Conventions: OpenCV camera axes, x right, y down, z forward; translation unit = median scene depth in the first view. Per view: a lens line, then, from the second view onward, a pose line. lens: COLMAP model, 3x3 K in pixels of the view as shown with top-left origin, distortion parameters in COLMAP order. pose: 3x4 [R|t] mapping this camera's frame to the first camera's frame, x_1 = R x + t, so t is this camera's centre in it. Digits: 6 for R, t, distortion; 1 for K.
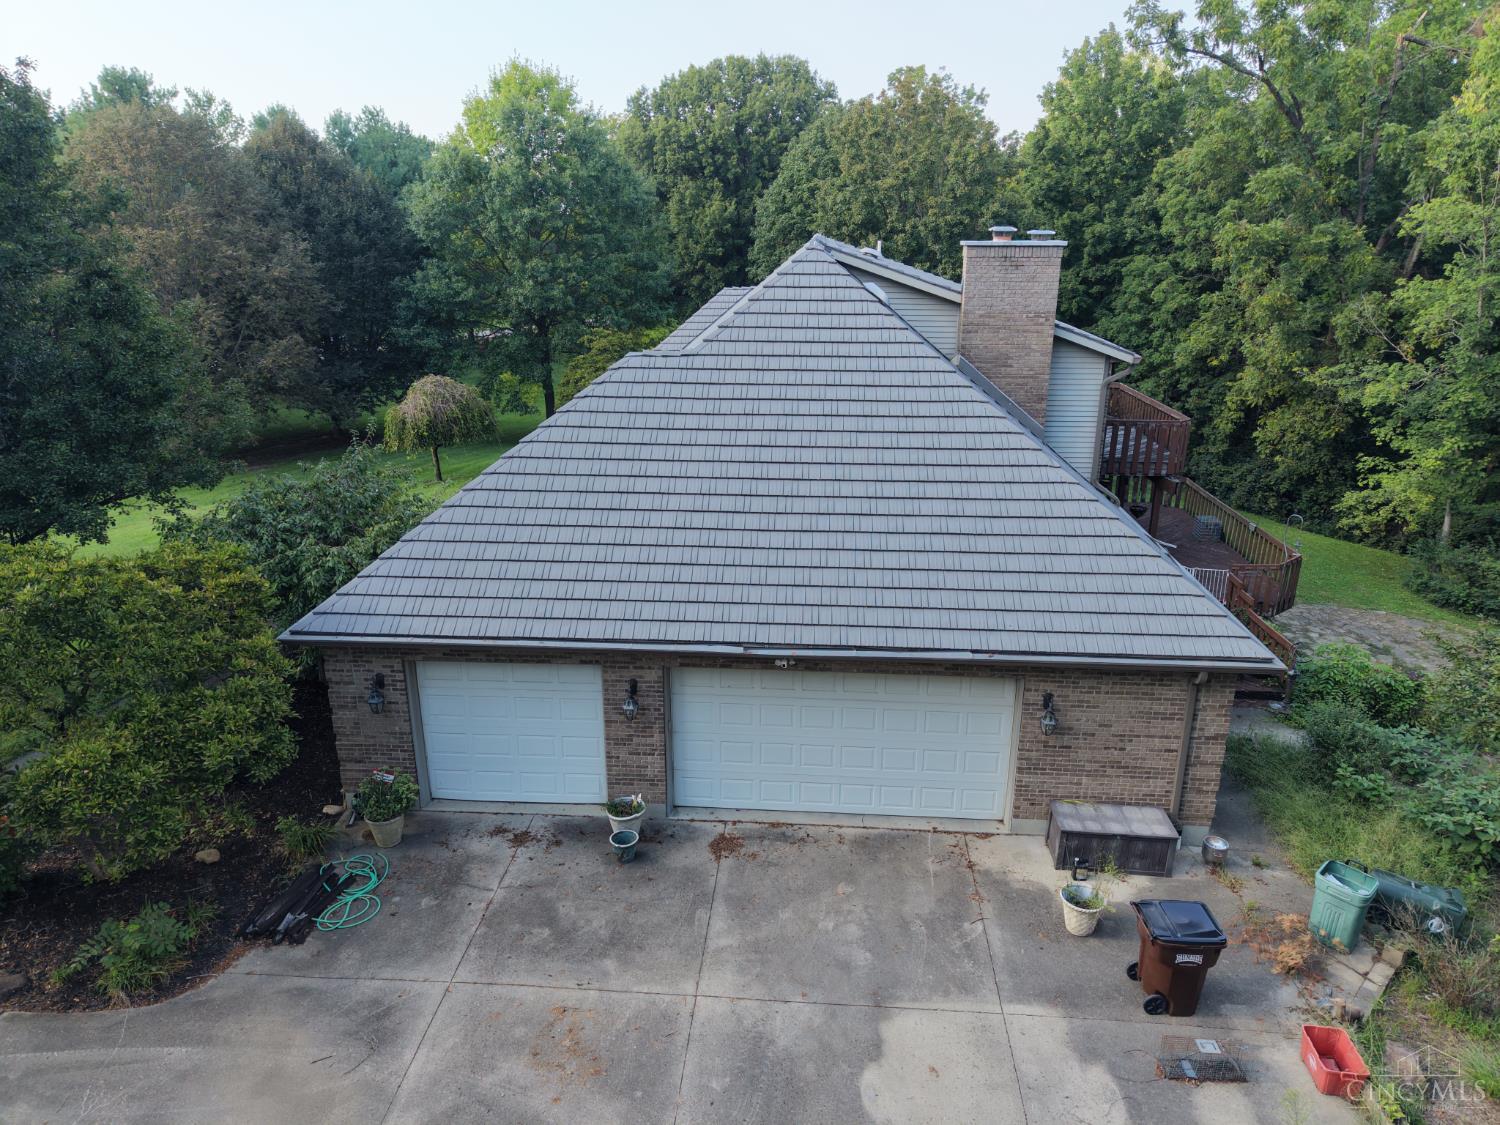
lens RADIAL K [[1003.1, 0, 747.3], [0, 1003.1, 560.0], [0, 0, 1]] dist [0.022440, -0.021714]
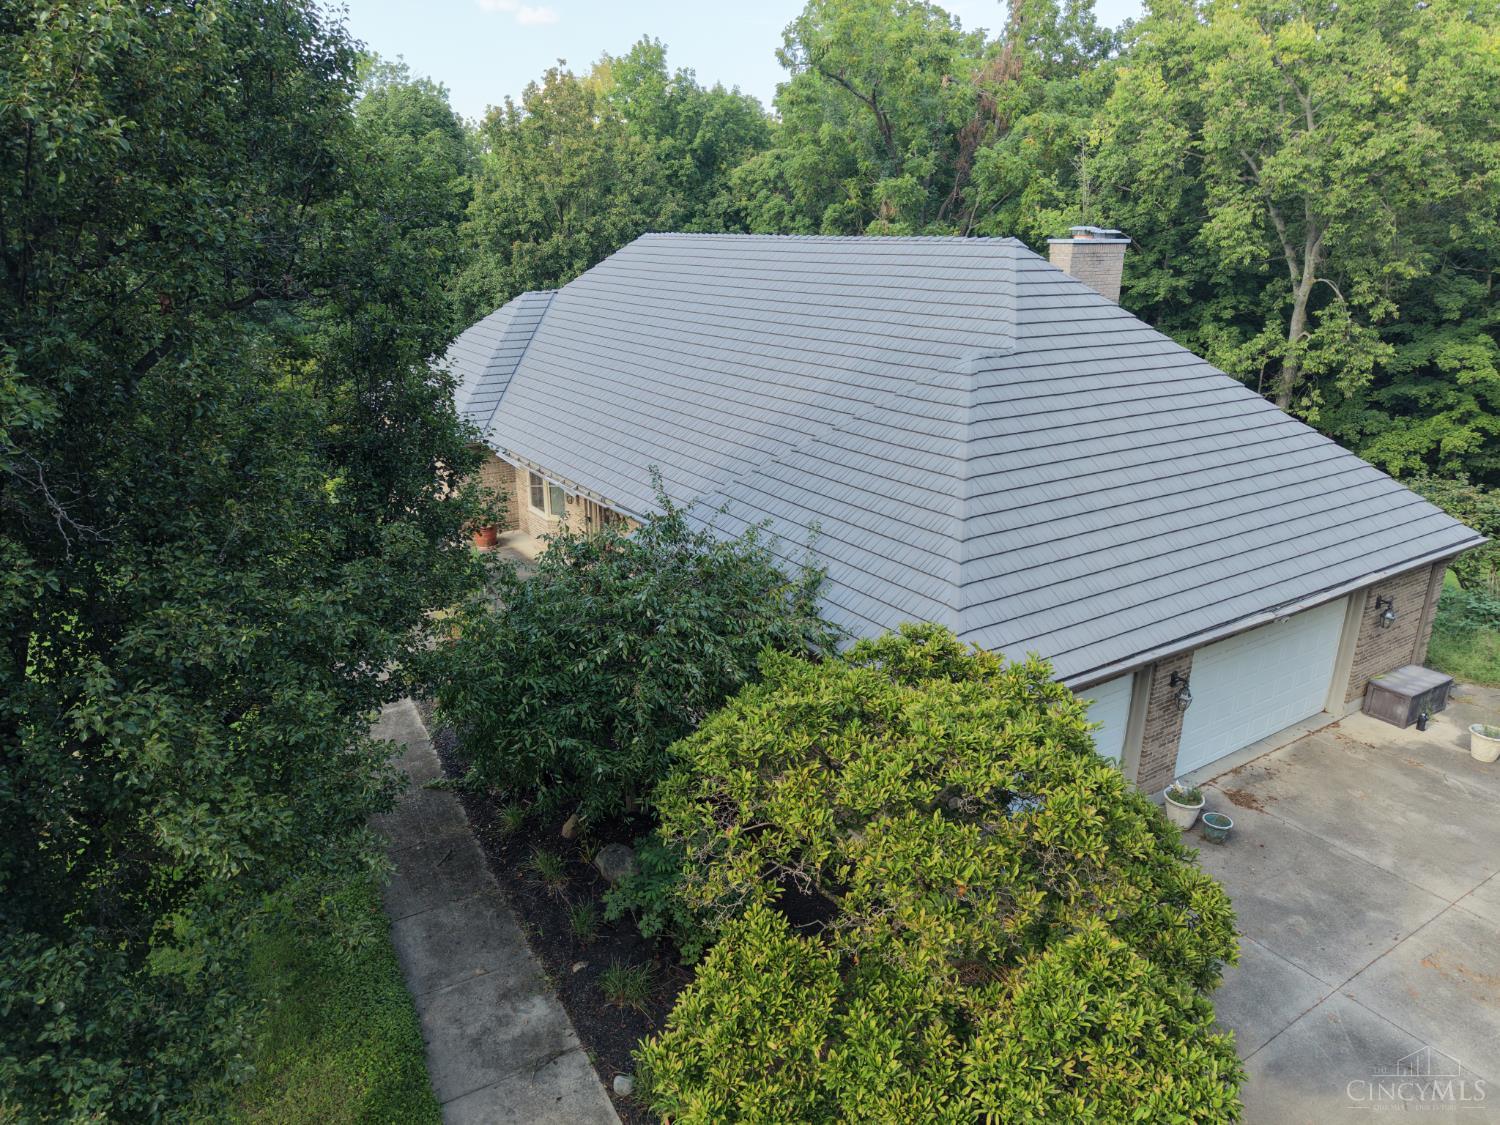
lens RADIAL K [[1003.1, 0, 747.3], [0, 1003.1, 560.0], [0, 0, 1]] dist [0.022440, -0.021714]
pose [[0.792165, -0.188088, 0.580601, -0.785077], [0.187504, 0.980321, 0.061752, -0.103164], [-0.580790, 0.059947, 0.811843, 0.318633]]
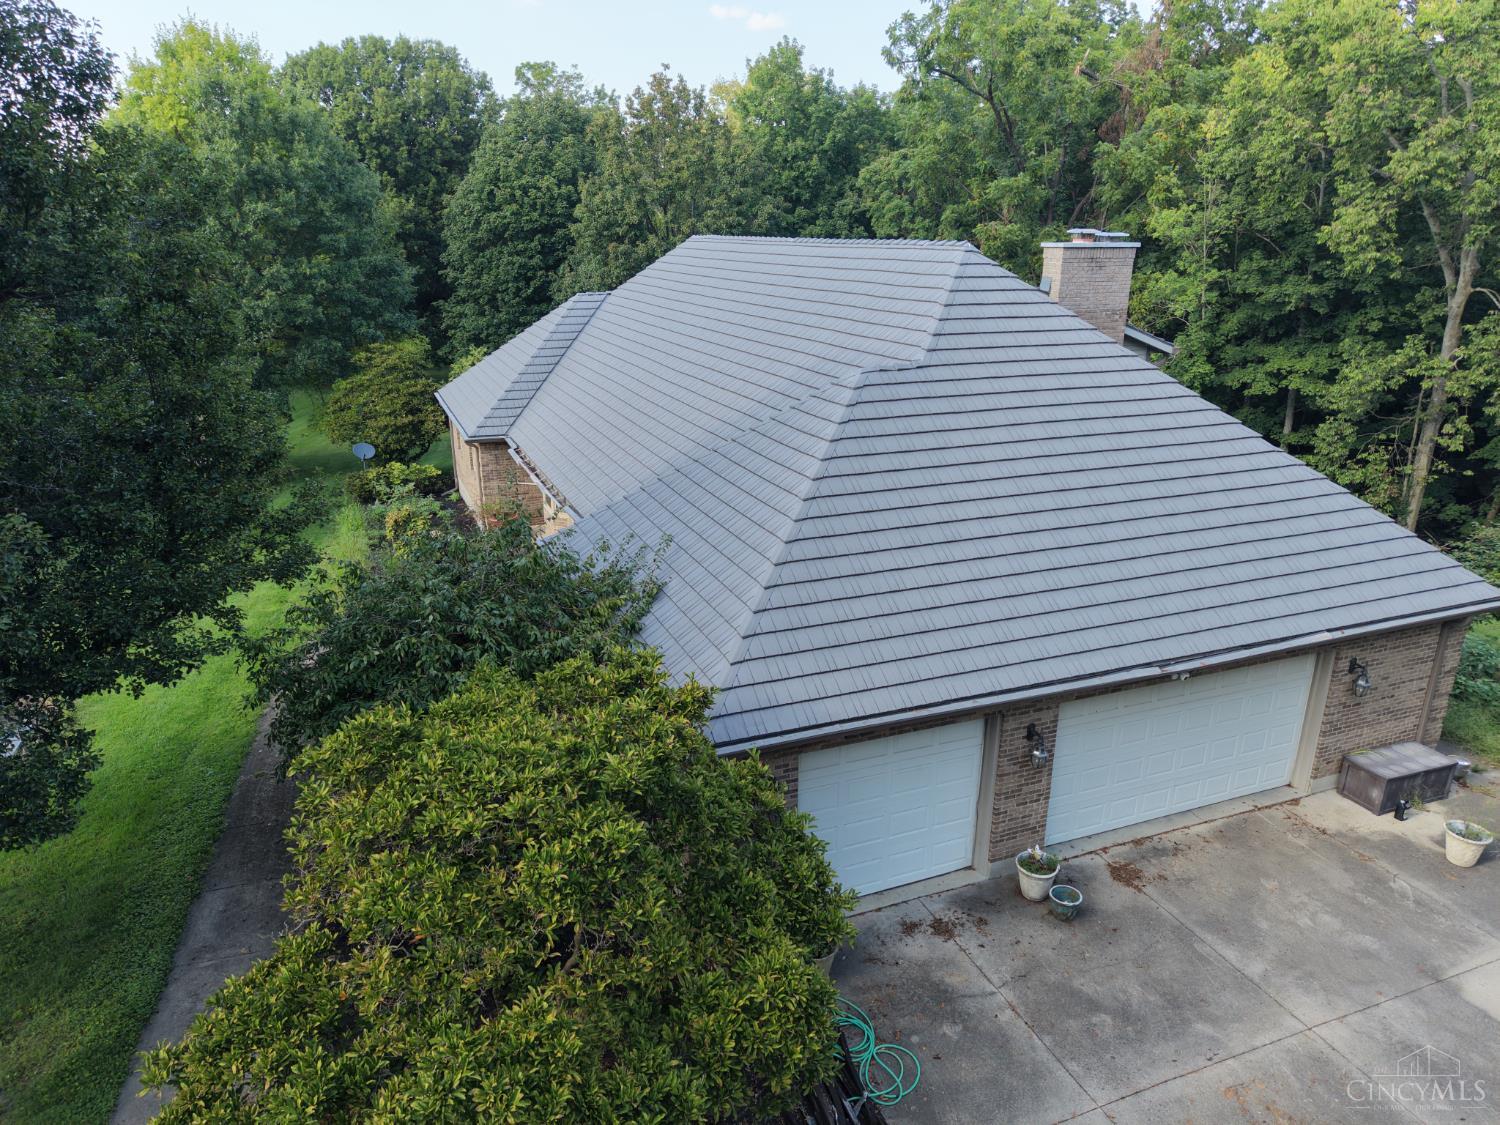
lens RADIAL K [[1003.1, 0, 747.3], [0, 1003.1, 560.0], [0, 0, 1]] dist [0.022440, -0.021714]
pose [[0.899658, -0.133836, 0.415577, -0.541398], [0.133827, 0.990572, 0.029300, -0.068770], [-0.415580, 0.029256, 0.909086, 0.206085]]
